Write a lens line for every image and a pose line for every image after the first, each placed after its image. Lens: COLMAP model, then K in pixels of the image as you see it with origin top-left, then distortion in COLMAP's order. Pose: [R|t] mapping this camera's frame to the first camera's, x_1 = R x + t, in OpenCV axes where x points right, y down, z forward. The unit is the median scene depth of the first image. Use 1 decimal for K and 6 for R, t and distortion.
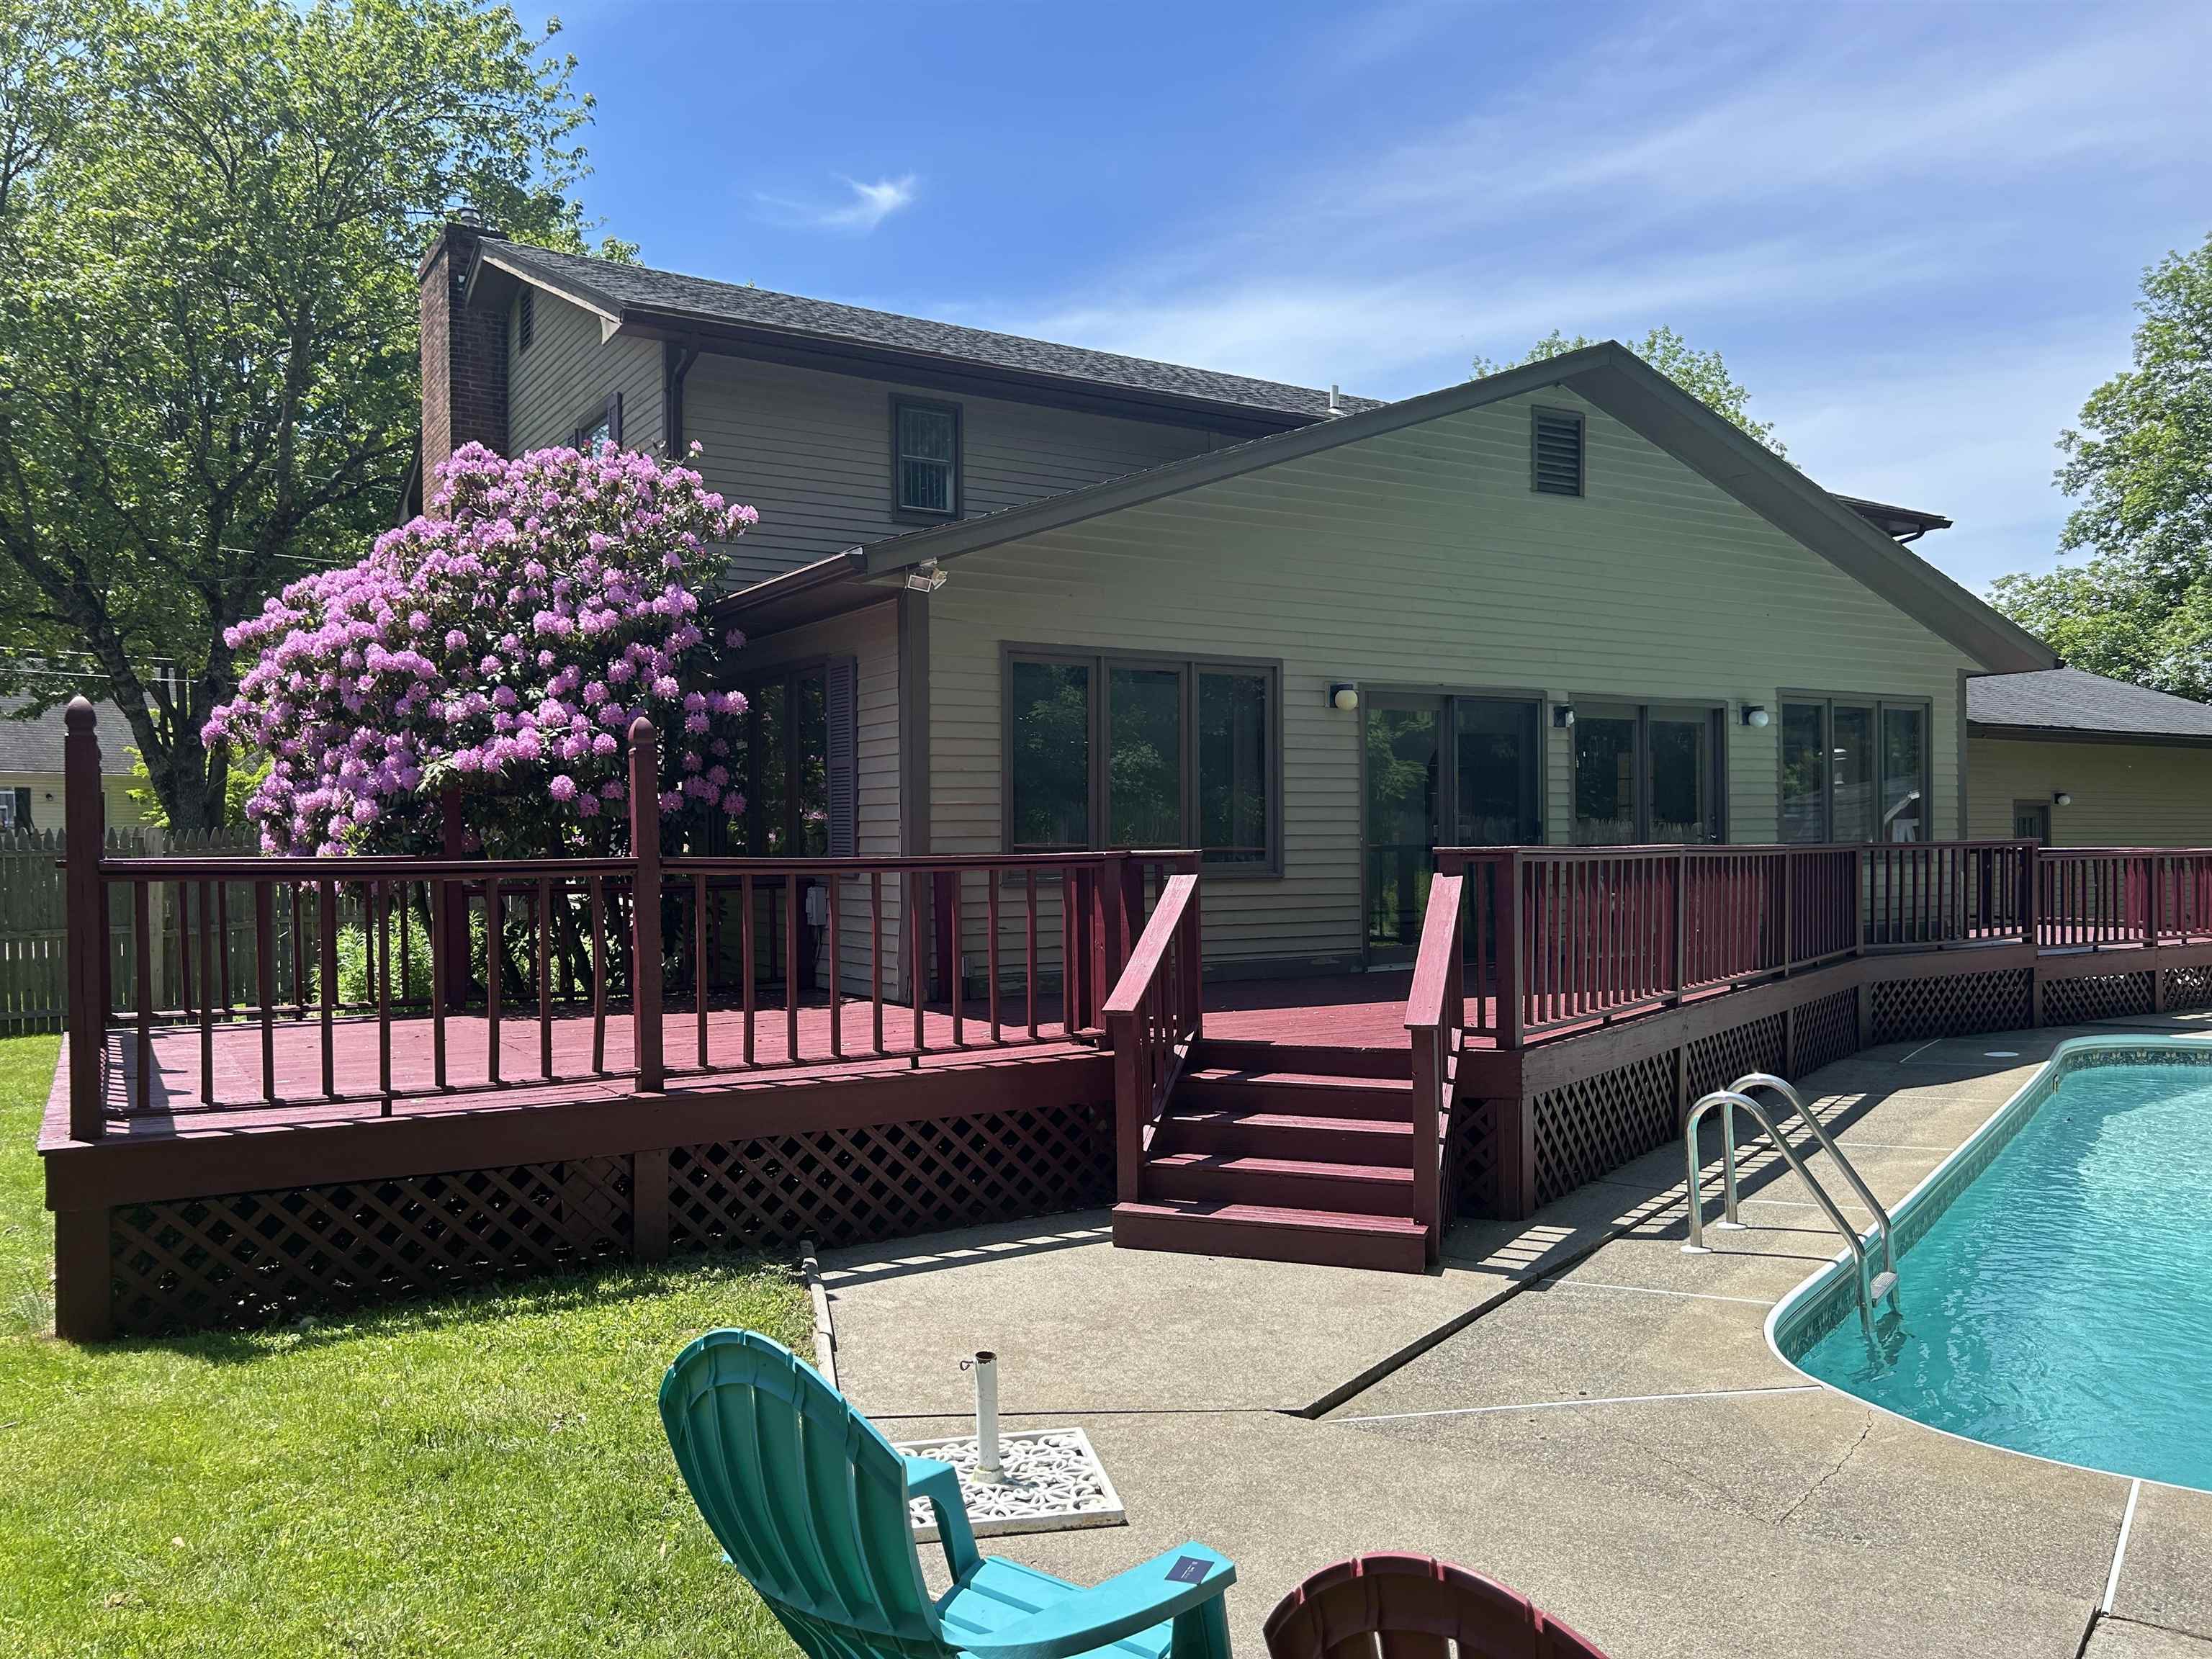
lens RADIAL K [[1684.1, 0, 1090.9], [0, 1684.1, 840.9], [0, 0, 1]] dist [0.069165, -0.066098]
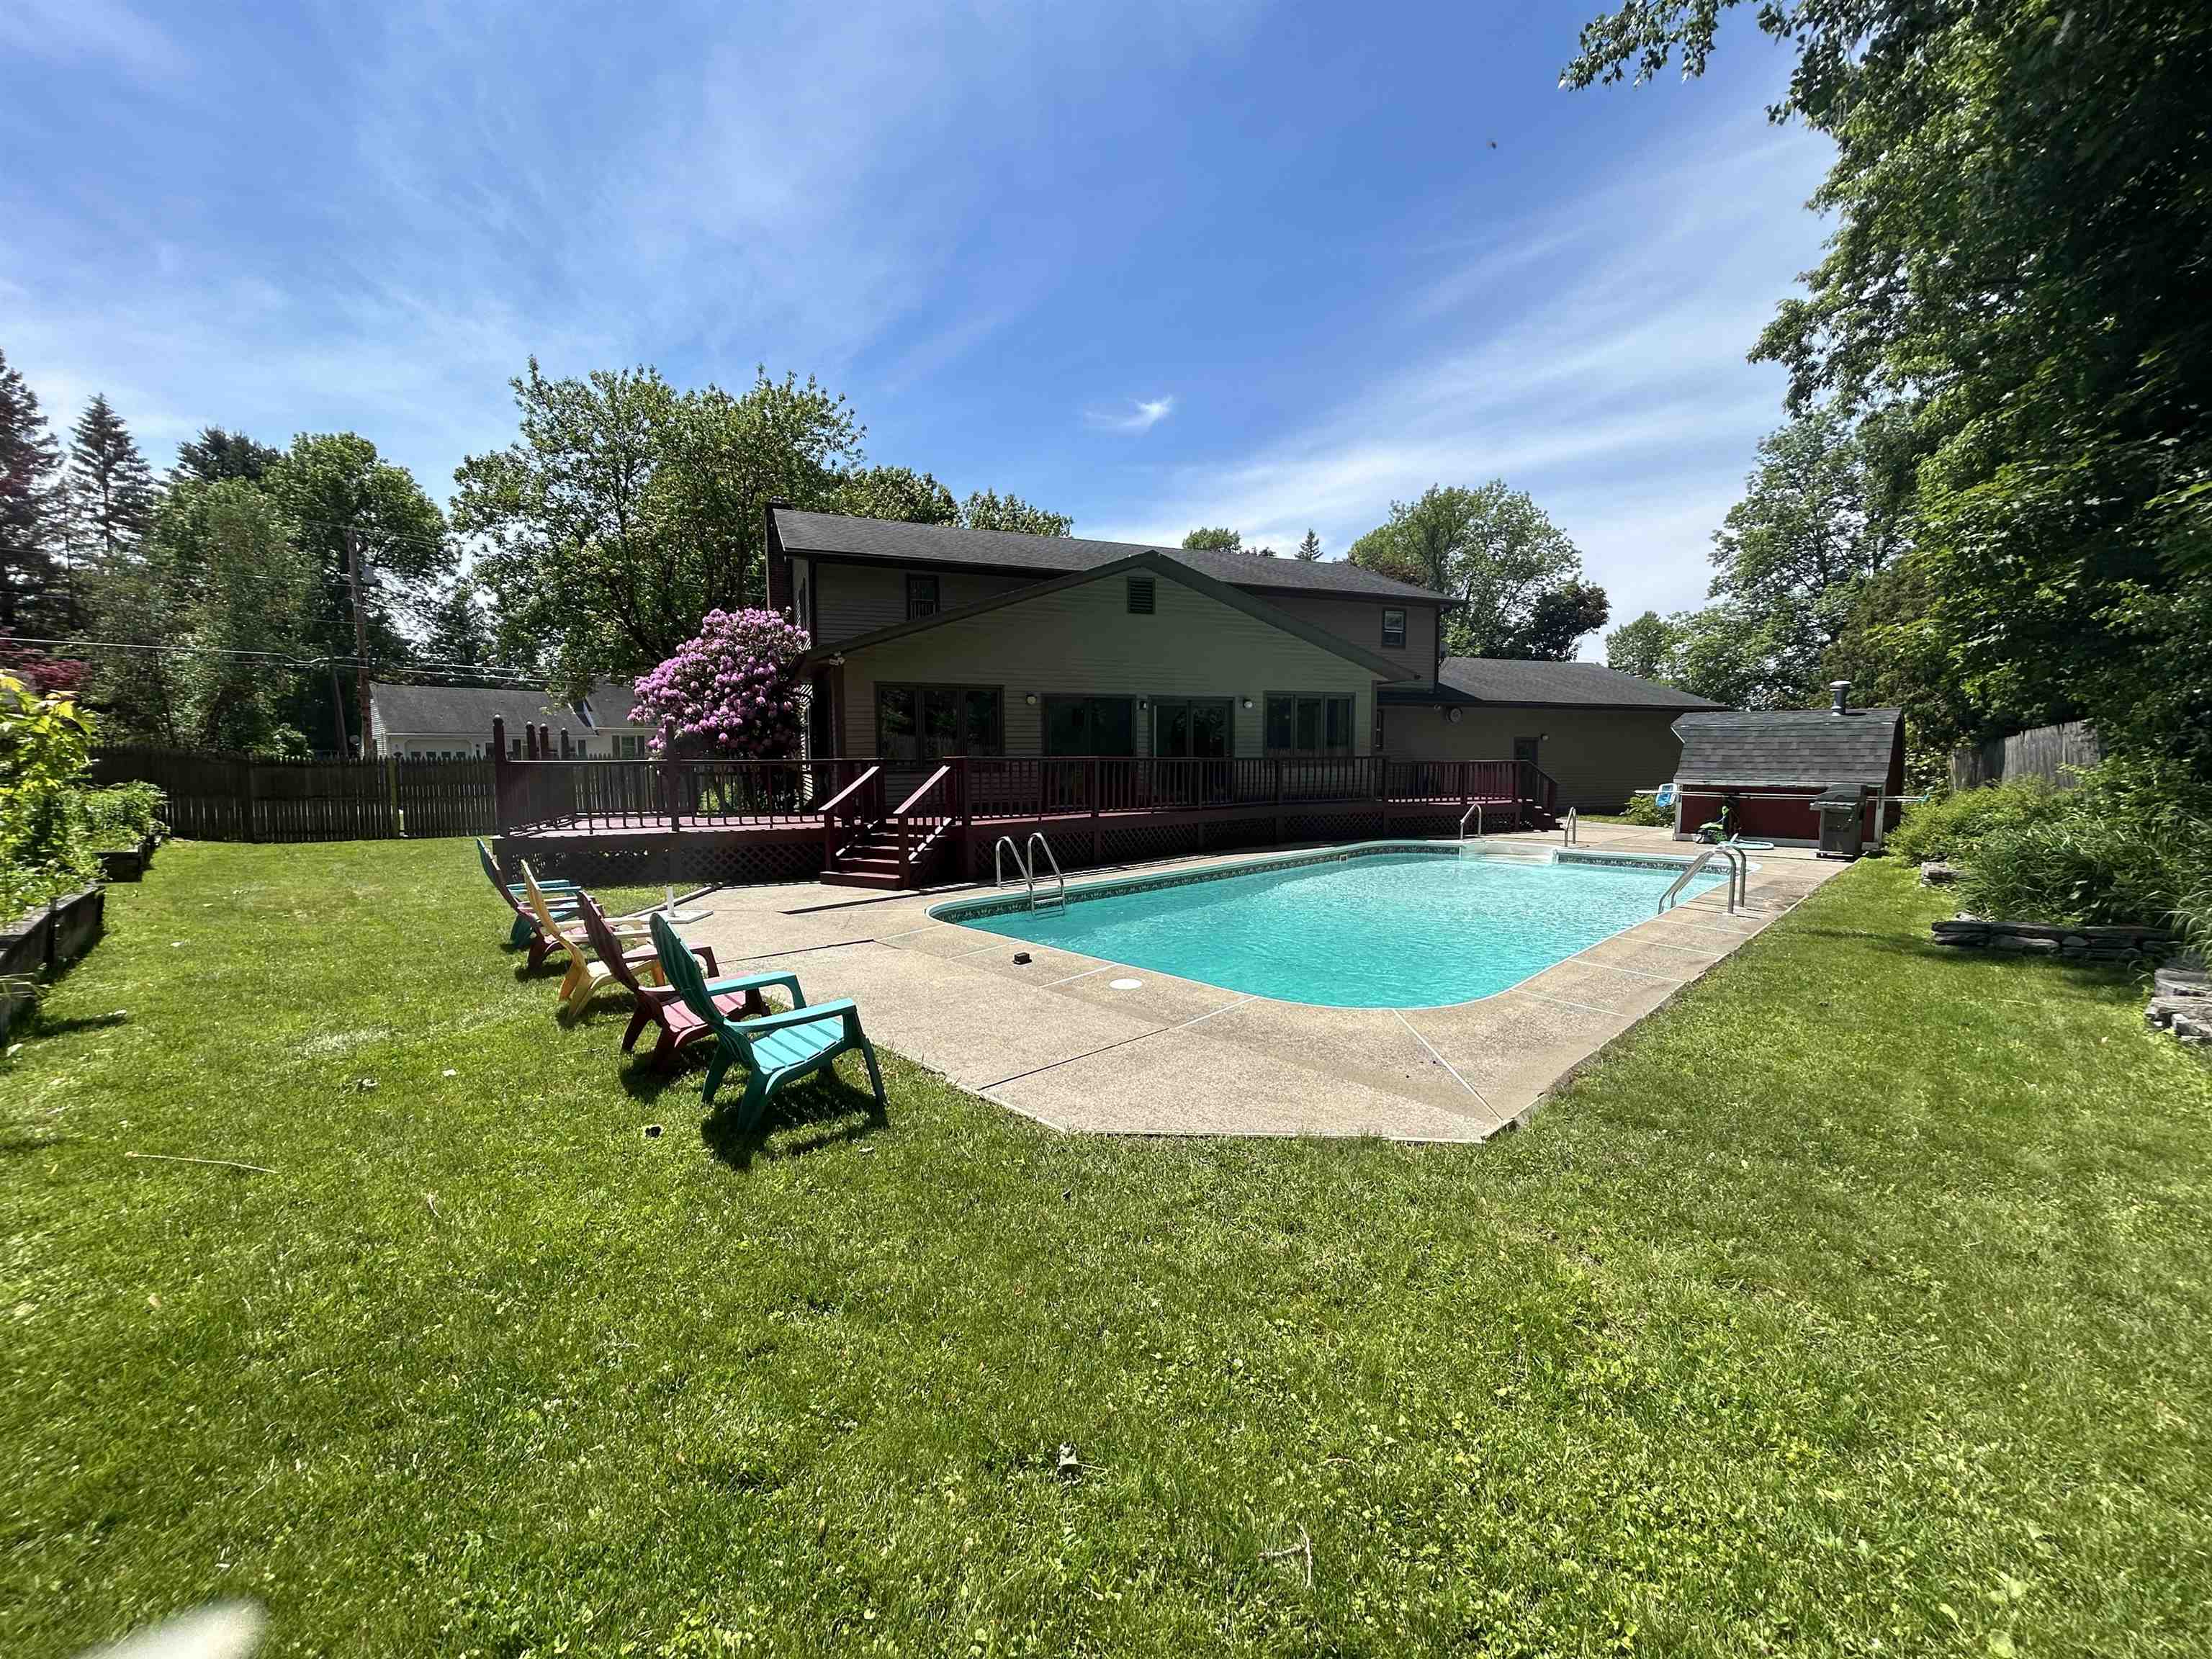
lens RADIAL K [[882.2, 0, 1106.0], [0, 882.2, 829.5], [0, 0, 1]] dist [-0.000044, -0.000087]
pose [[0.985251, 0.013641, -0.170572, 0.497960], [0.000412, 0.996626, 0.082080, 0.001143], [0.171116, -0.080939, 0.981921, -0.306763]]
